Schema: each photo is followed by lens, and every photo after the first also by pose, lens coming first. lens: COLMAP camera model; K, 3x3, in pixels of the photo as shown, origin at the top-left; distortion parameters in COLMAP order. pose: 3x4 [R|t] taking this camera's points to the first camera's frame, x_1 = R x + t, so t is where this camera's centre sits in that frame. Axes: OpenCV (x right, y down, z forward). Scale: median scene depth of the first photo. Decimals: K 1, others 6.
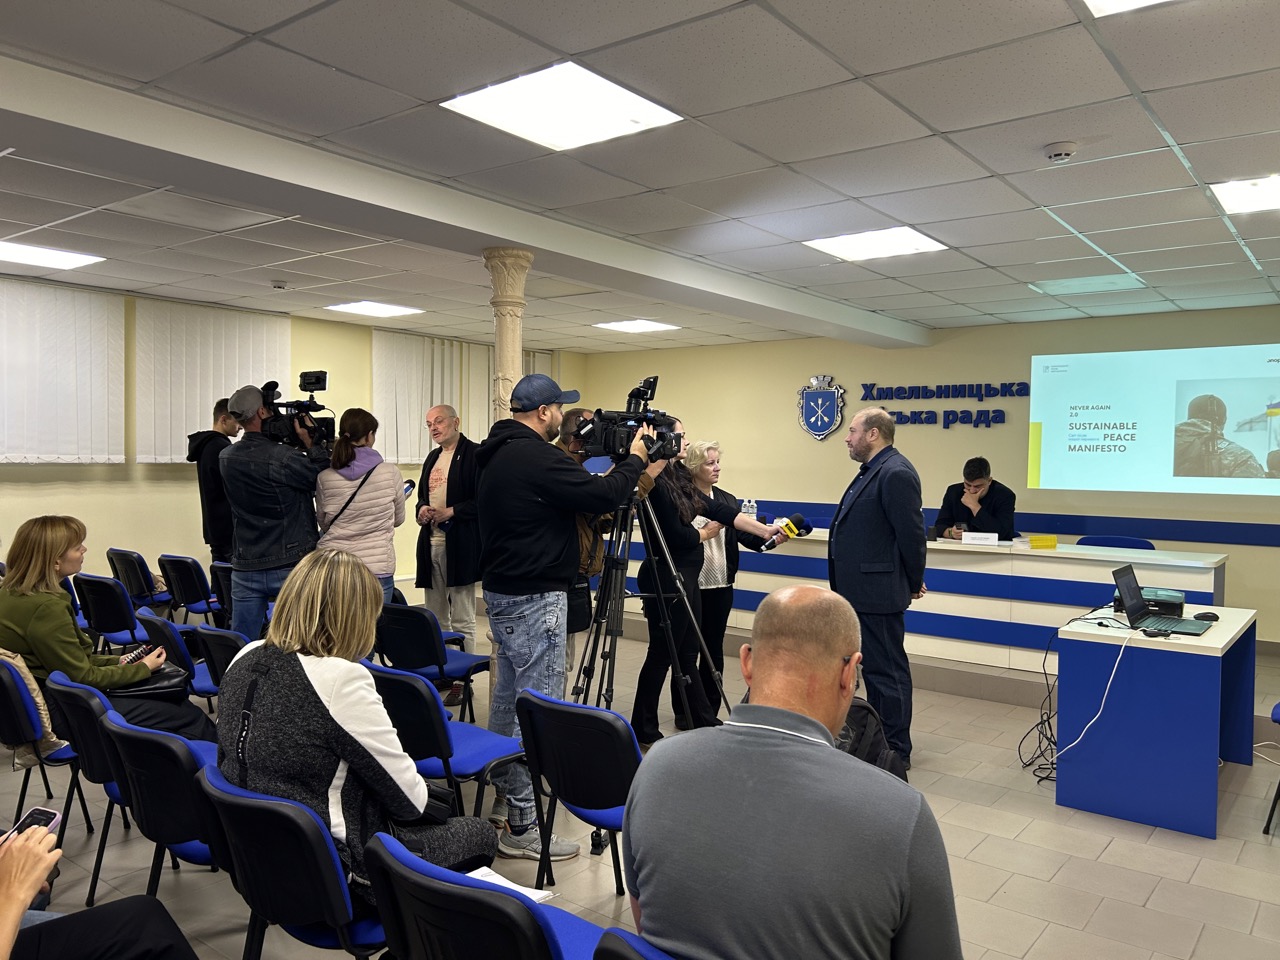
lens RADIAL K [[969.8, 0, 638.2], [0, 969.8, 473.4], [0, 0, 1]] dist [0.020995, -0.005478]
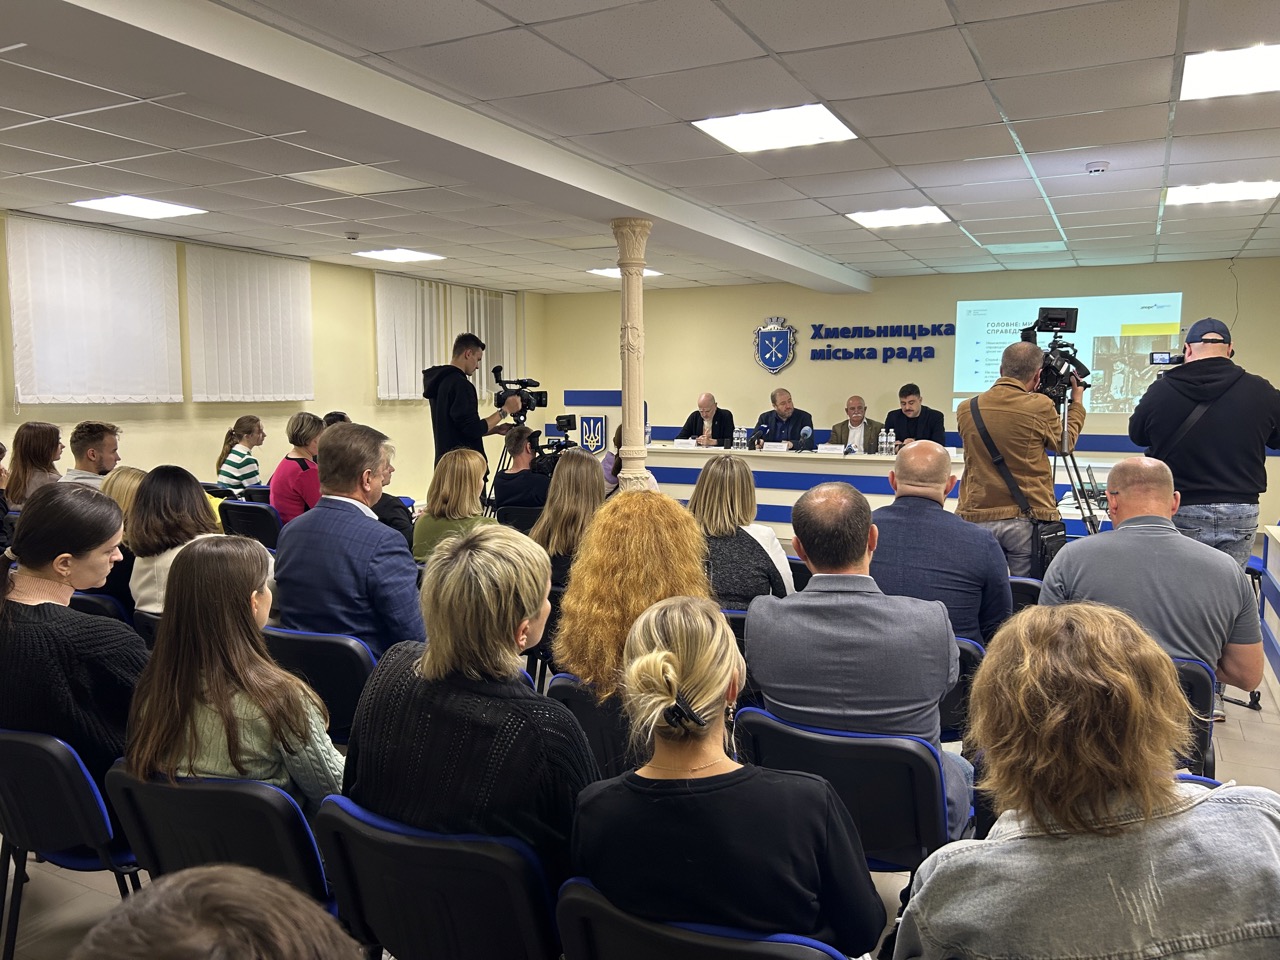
lens RADIAL K [[969.8, 0, 646.6], [0, 969.8, 488.0], [0, 0, 1]] dist [0.020995, -0.005478]
pose [[0.981509, -0.032087, 0.188709, -0.202403], [0.016074, 0.996184, 0.085780, -0.000226], [-0.190742, -0.081160, 0.978279, -0.121281]]
